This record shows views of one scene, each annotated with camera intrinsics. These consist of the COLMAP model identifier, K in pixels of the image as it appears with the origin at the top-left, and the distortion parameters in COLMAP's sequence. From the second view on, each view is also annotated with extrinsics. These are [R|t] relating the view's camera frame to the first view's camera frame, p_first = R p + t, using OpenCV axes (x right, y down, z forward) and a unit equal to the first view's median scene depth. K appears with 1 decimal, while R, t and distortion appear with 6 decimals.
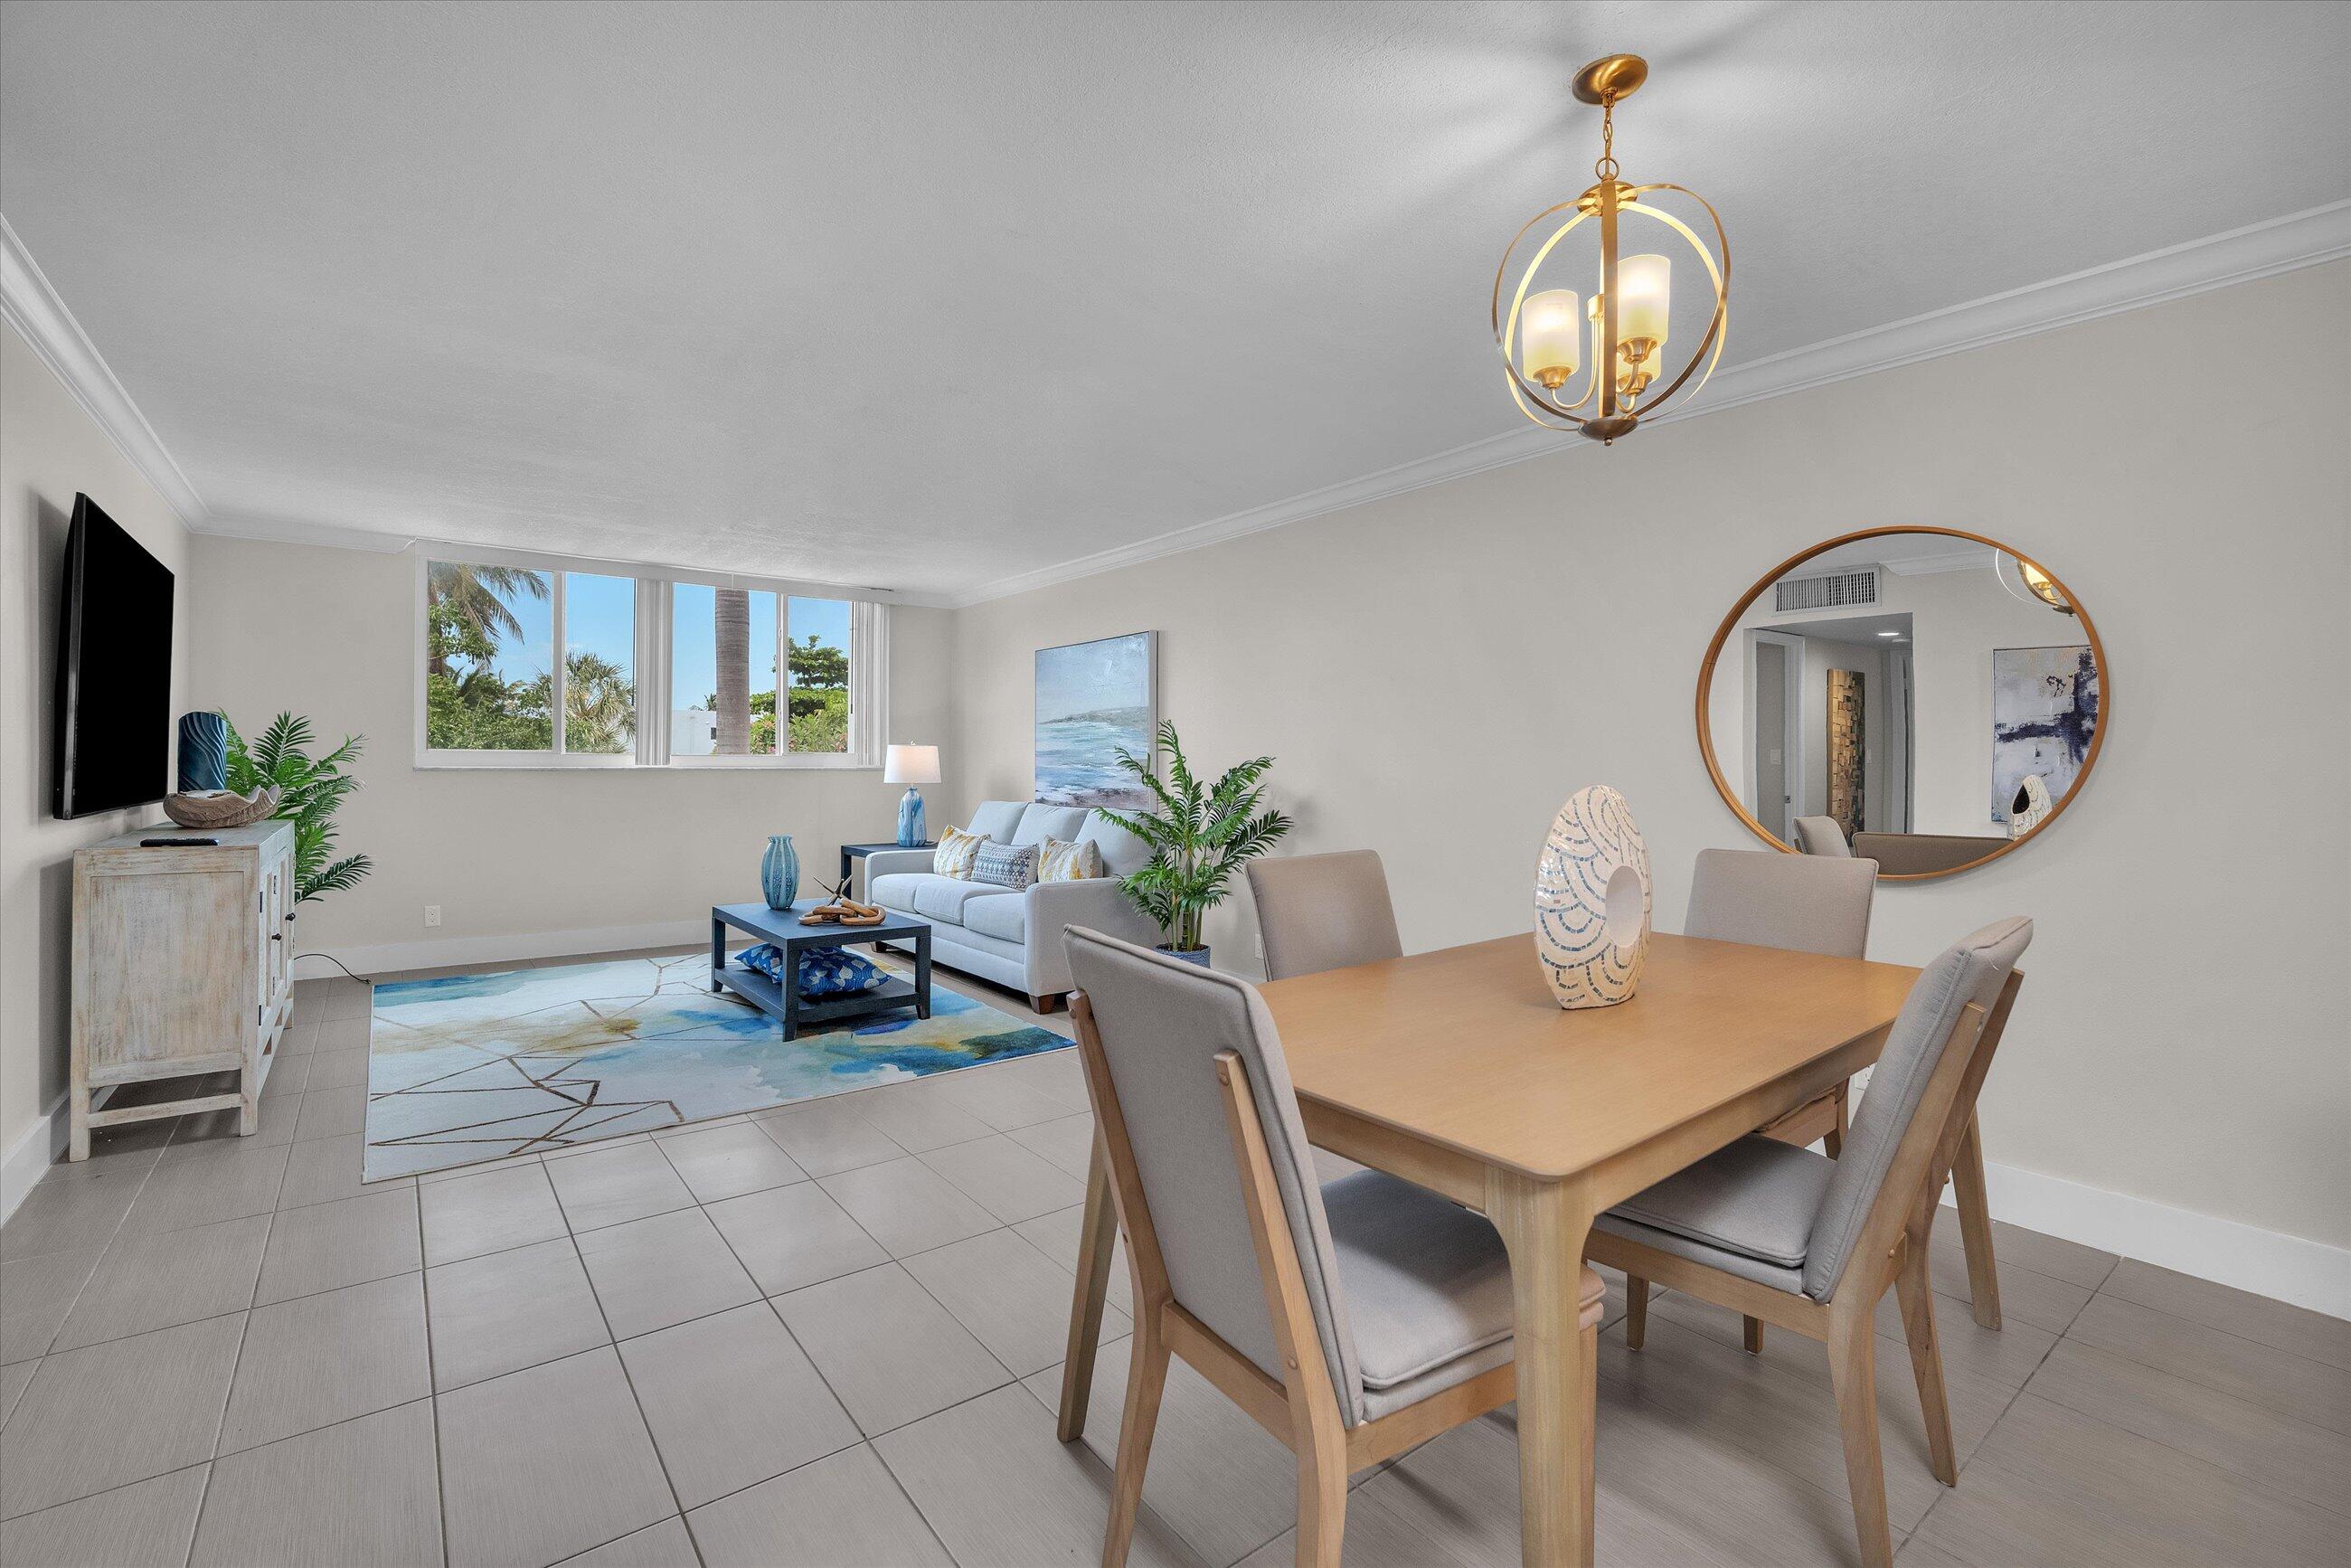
lens RADIAL K [[1019.7, 0, 1179.7], [0, 1019.7, 774.2], [0, 0, 1]] dist [-0.009575, 0.001899]
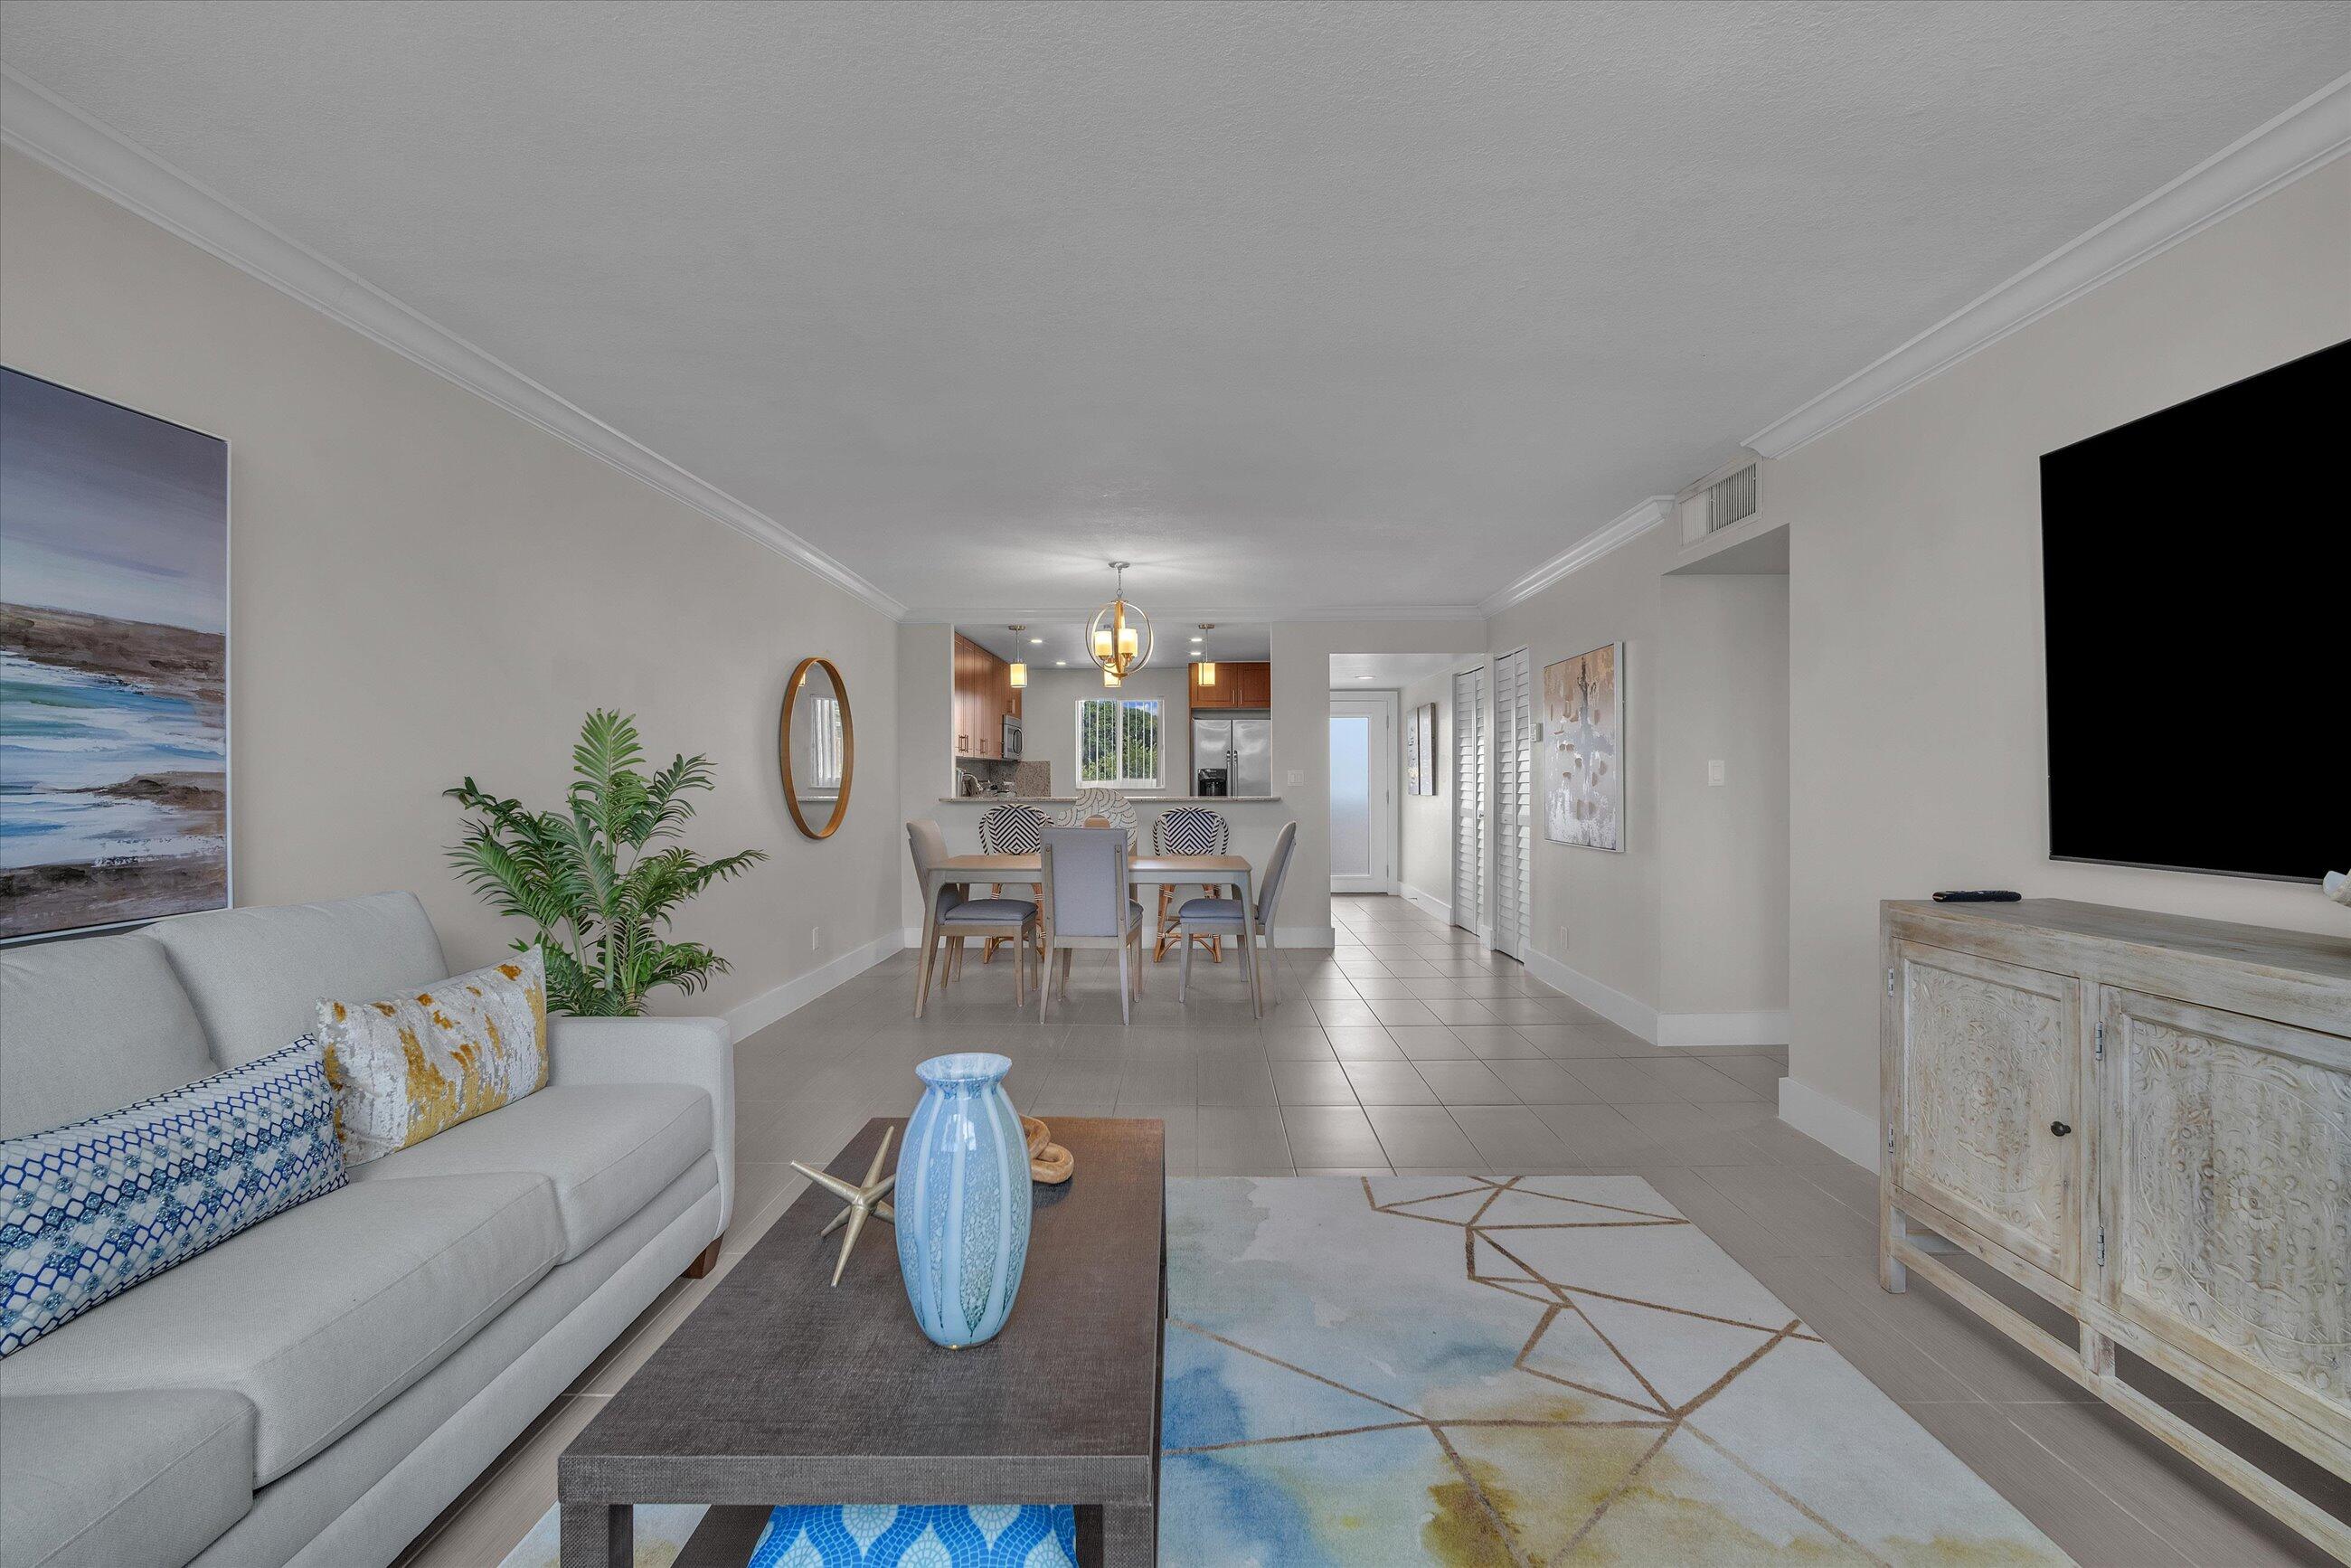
lens RADIAL K [[1019.7, 0, 1184.8], [0, 1019.7, 789.4], [0, 0, 1]] dist [-0.009575, 0.001899]
pose [[-0.781331, -0.011925, 0.624003, -0.652653], [0.002270, 0.999757, 0.021949, -0.018771], [-0.624113, 0.018566, -0.781113, 1.269242]]
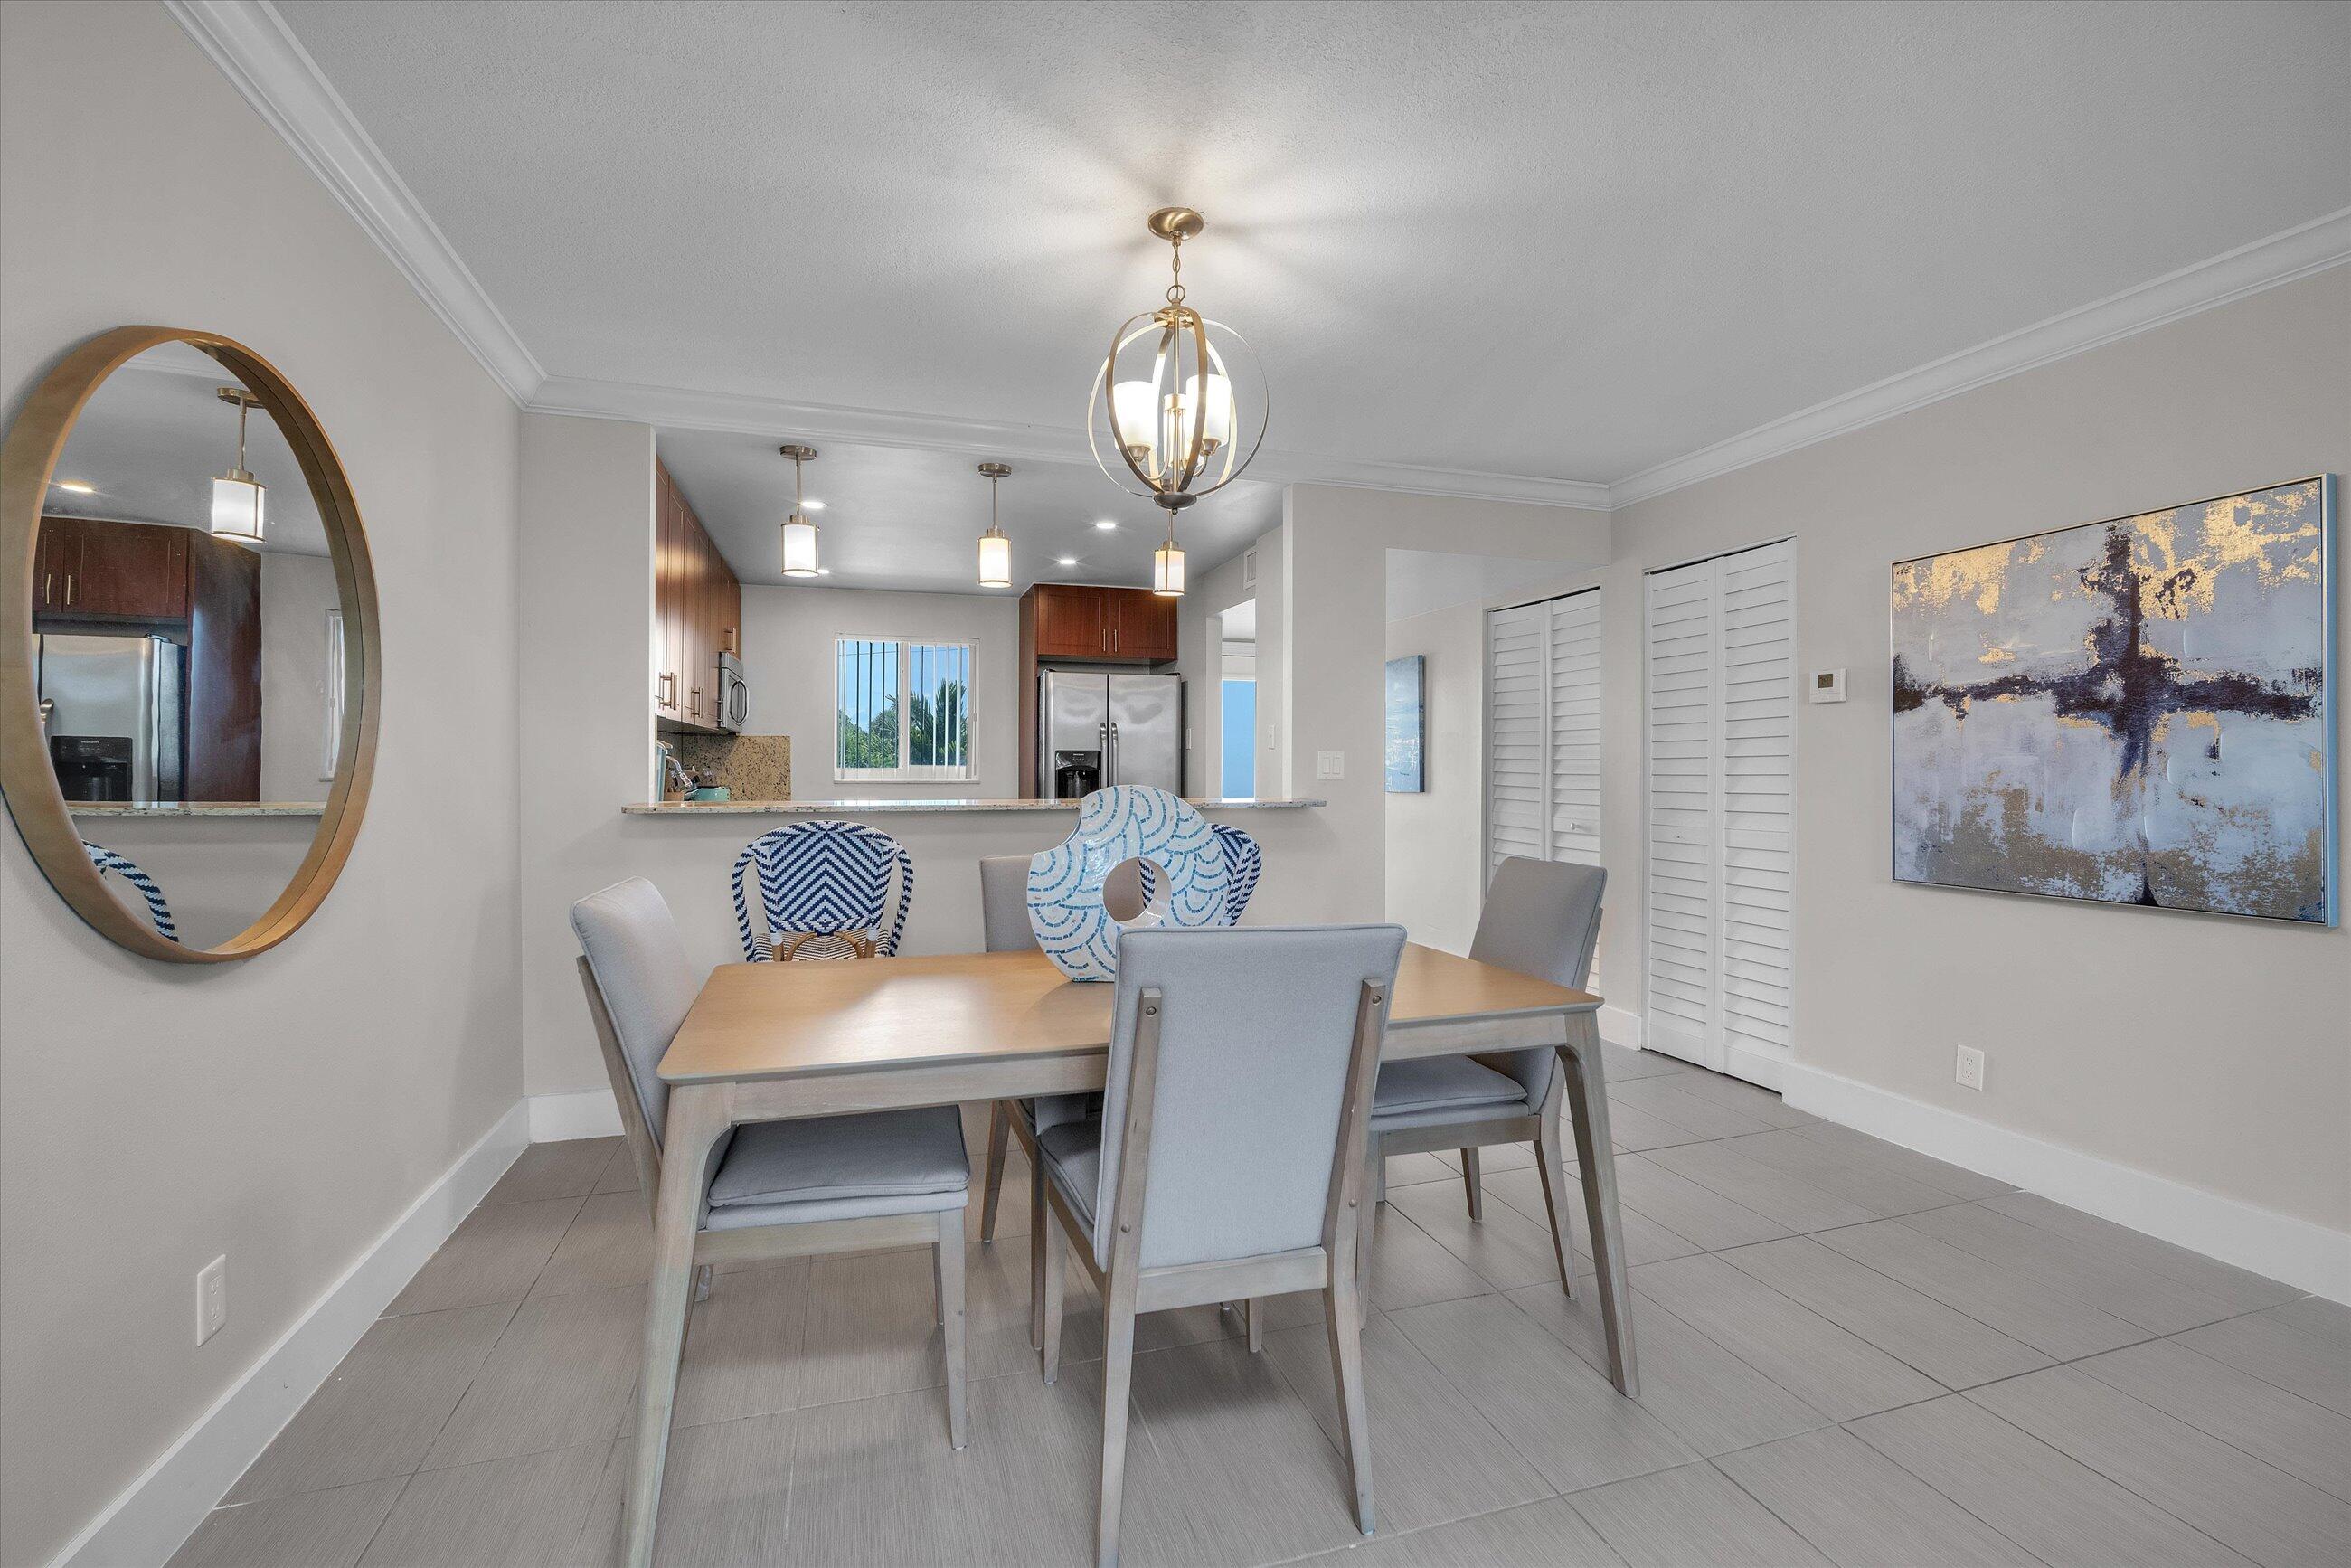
lens RADIAL K [[1019.7, 0, 1173.5], [0, 1019.7, 775.4], [0, 0, 1]] dist [-0.009575, 0.001899]
pose [[-0.937407, -0.012245, 0.348021, -0.010084], [-0.006449, 0.999821, 0.017807, -0.007903], [-0.348176, 0.014448, -0.937318, 0.824335]]
